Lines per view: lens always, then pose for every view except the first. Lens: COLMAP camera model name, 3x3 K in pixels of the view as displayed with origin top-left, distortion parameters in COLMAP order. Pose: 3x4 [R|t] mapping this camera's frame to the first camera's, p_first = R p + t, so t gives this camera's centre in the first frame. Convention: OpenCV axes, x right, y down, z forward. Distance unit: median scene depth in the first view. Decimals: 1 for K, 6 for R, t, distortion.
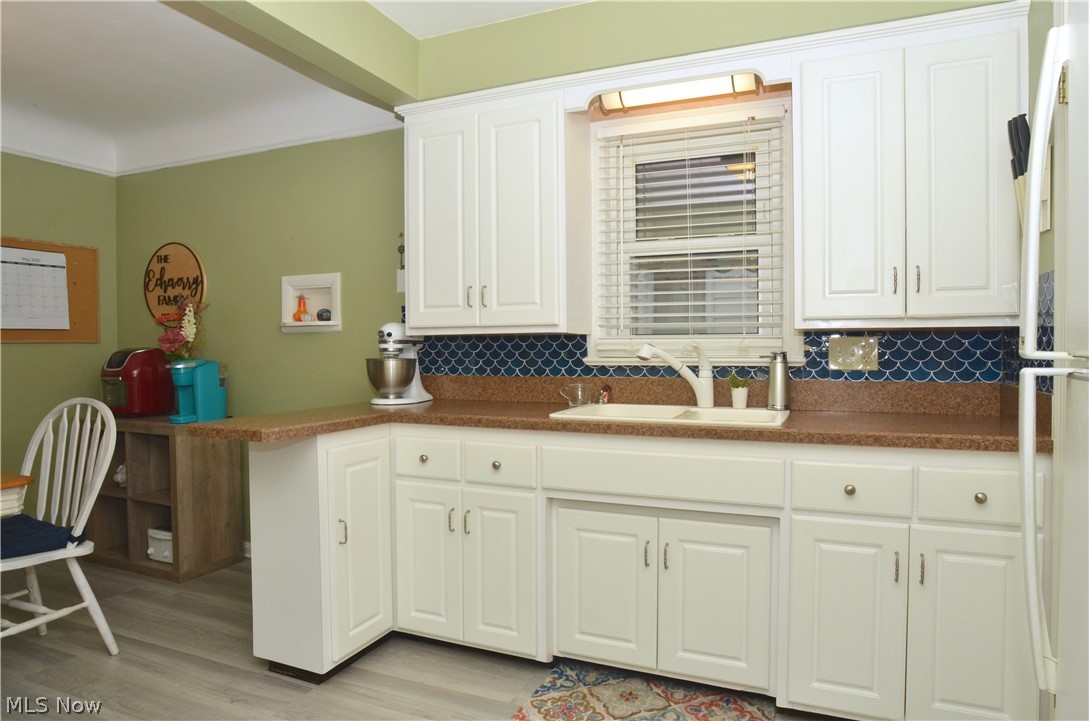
lens RADIAL K [[672.0, 0, 556.7], [0, 672.0, 363.4], [0, 0, 1]] dist [-0.074821, 0.041125]
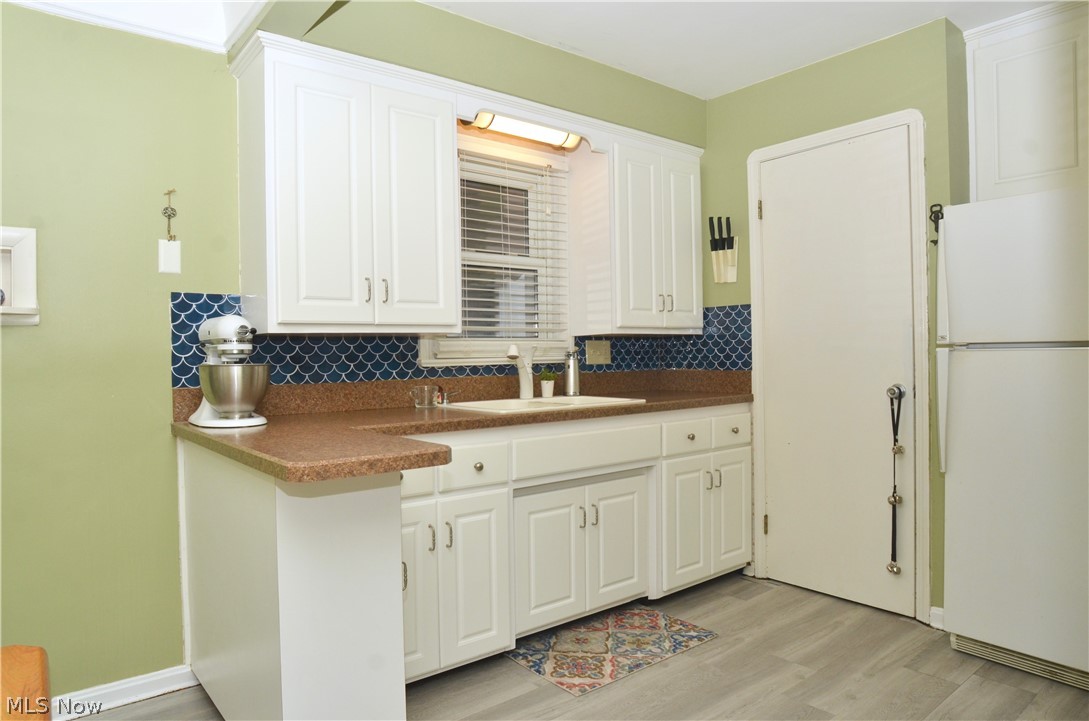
lens RADIAL K [[691.5, 0, 561.6], [0, 691.5, 355.0], [0, 0, 1]] dist [-0.040943, -0.001426]
pose [[0.458329, -0.008824, 0.888739, -0.795671], [0.031040, 0.999500, -0.006084, -0.002417], [-0.888240, 0.030375, 0.458373, 0.358492]]
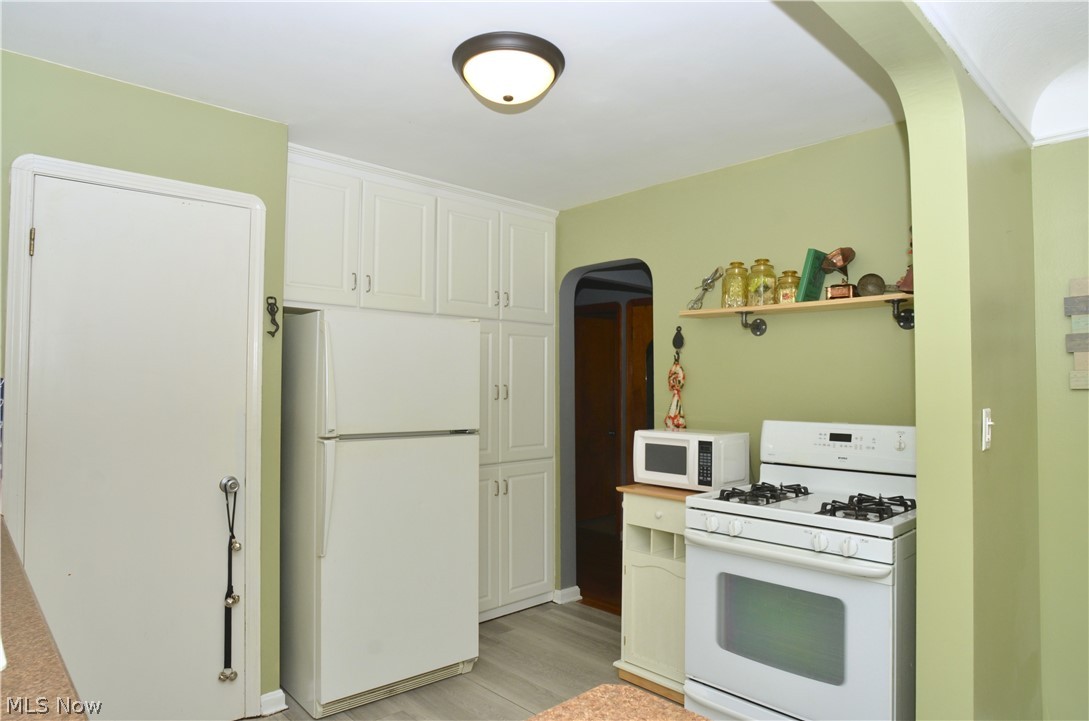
lens RADIAL K [[672.0, 0, 556.7], [0, 672.0, 363.4], [0, 0, 1]] dist [-0.074821, 0.041125]
pose [[-0.915581, 0.010395, 0.401999, -0.444863], [0.005003, 0.999883, -0.014461, -0.096188], [-0.402102, -0.011229, -0.915526, 1.067282]]
